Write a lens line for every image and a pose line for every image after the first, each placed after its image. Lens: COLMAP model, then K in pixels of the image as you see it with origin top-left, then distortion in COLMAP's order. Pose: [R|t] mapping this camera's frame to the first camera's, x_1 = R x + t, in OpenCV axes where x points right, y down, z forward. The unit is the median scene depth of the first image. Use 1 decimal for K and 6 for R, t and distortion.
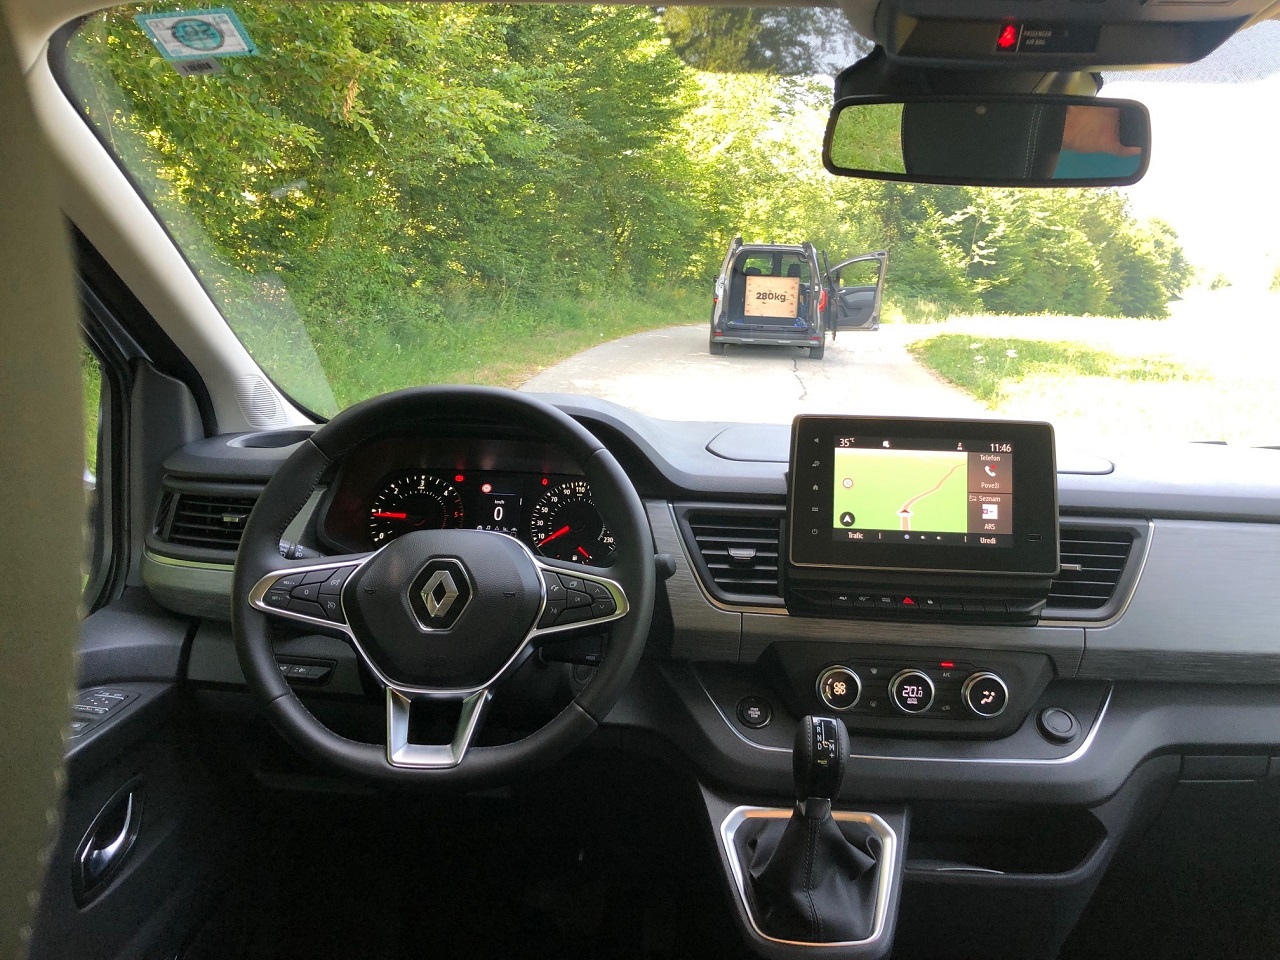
lens RADIAL K [[1042.7, 0, 640.0], [0, 1042.7, 480.0], [0, 0, 1]] dist [0.014299, 0.005590]
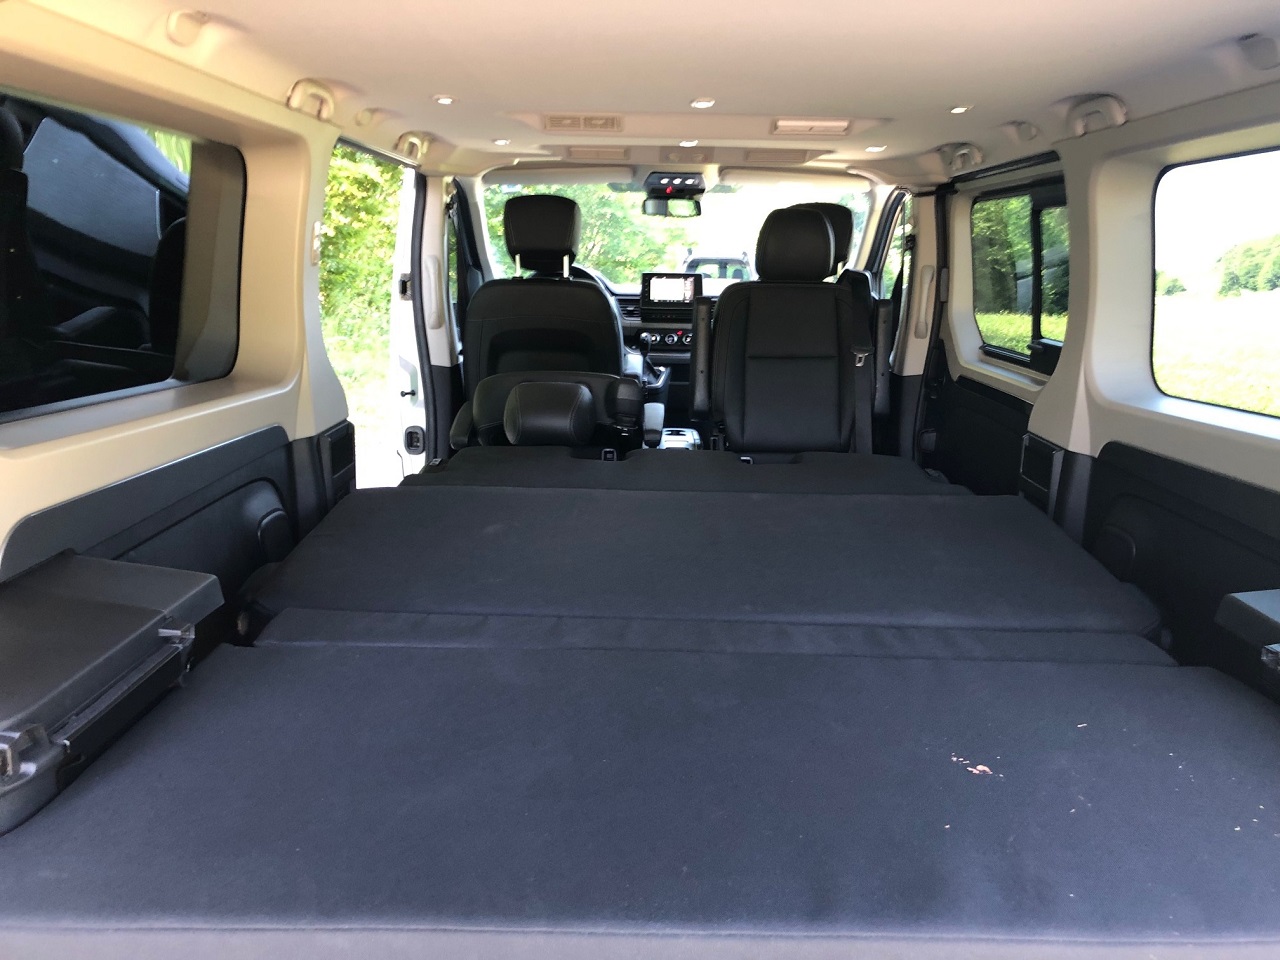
lens RADIAL K [[1042.7, 0, 640.0], [0, 1042.7, 480.0], [0, 0, 1]] dist [0.014299, 0.005590]
pose [[0.999511, -0.020092, 0.023947, 0.027395], [0.020420, 0.999700, -0.013503, 0.777175], [-0.023668, 0.013985, 0.999622, -2.940790]]
